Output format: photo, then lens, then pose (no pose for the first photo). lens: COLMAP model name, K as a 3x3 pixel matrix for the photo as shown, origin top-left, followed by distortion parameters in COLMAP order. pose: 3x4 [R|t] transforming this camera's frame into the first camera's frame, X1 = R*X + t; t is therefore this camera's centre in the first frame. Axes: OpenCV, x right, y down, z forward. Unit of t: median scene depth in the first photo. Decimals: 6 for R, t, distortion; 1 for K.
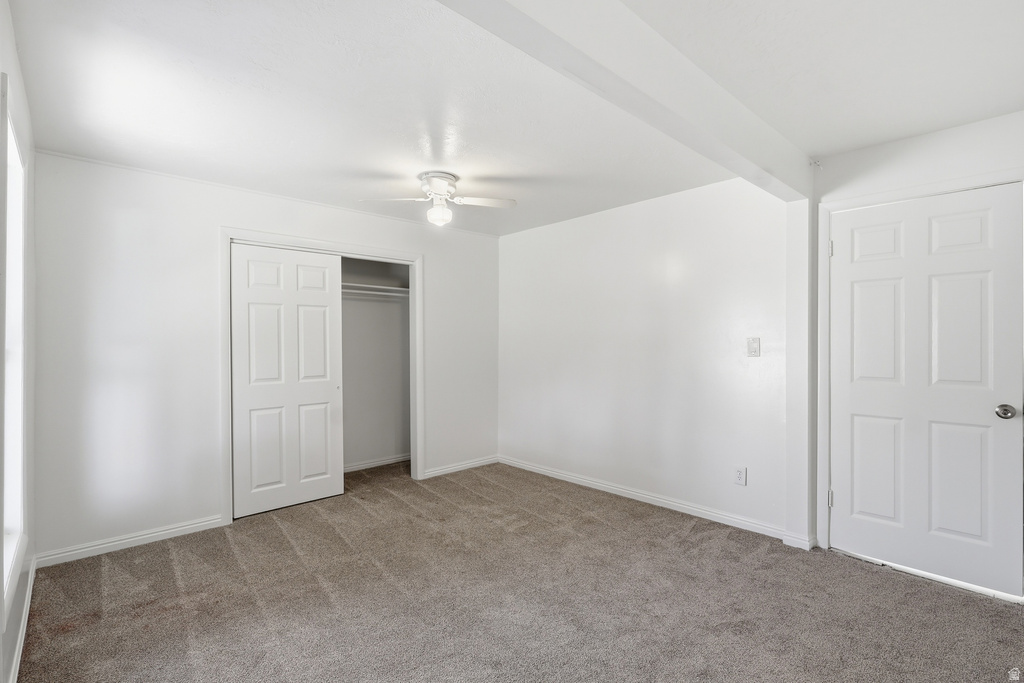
lens RADIAL K [[465.7, 0, 508.3], [0, 465.7, 356.9], [0, 0, 1]] dist [0.000389, 0.000134]
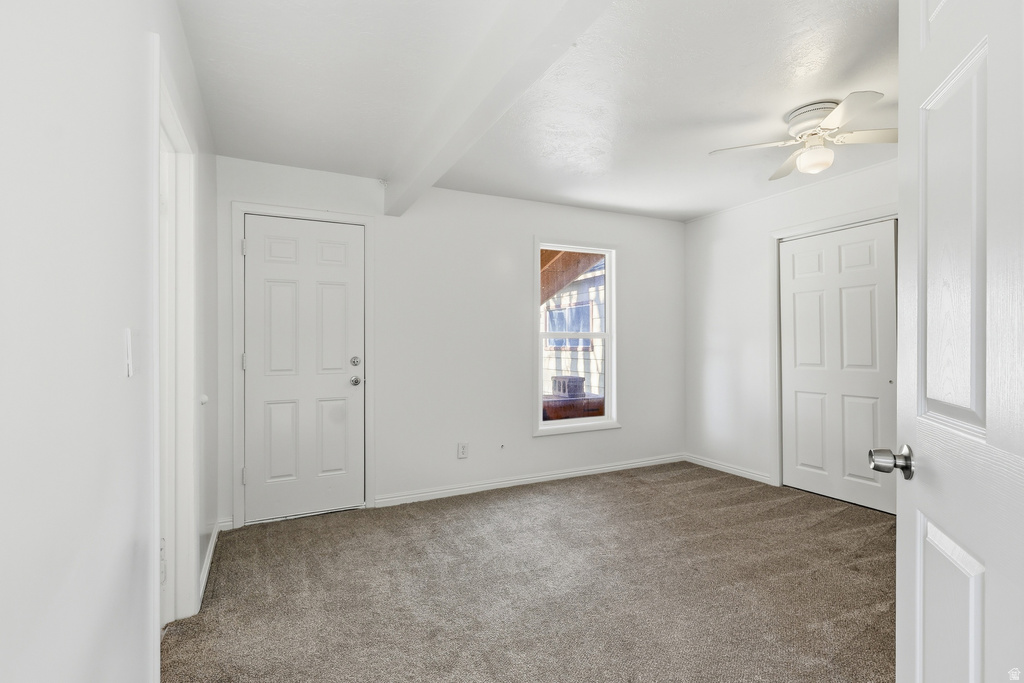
lens RADIAL K [[483.0, 0, 512.0], [0, 483.0, 341.5], [0, 0, 1]] dist [0.000982, 0.000106]
pose [[-0.271172, 0.012740, -0.962447, 0.762049], [-0.007903, 0.999849, 0.015462, -0.014266], [0.962498, 0.011799, -0.271030, 0.715550]]
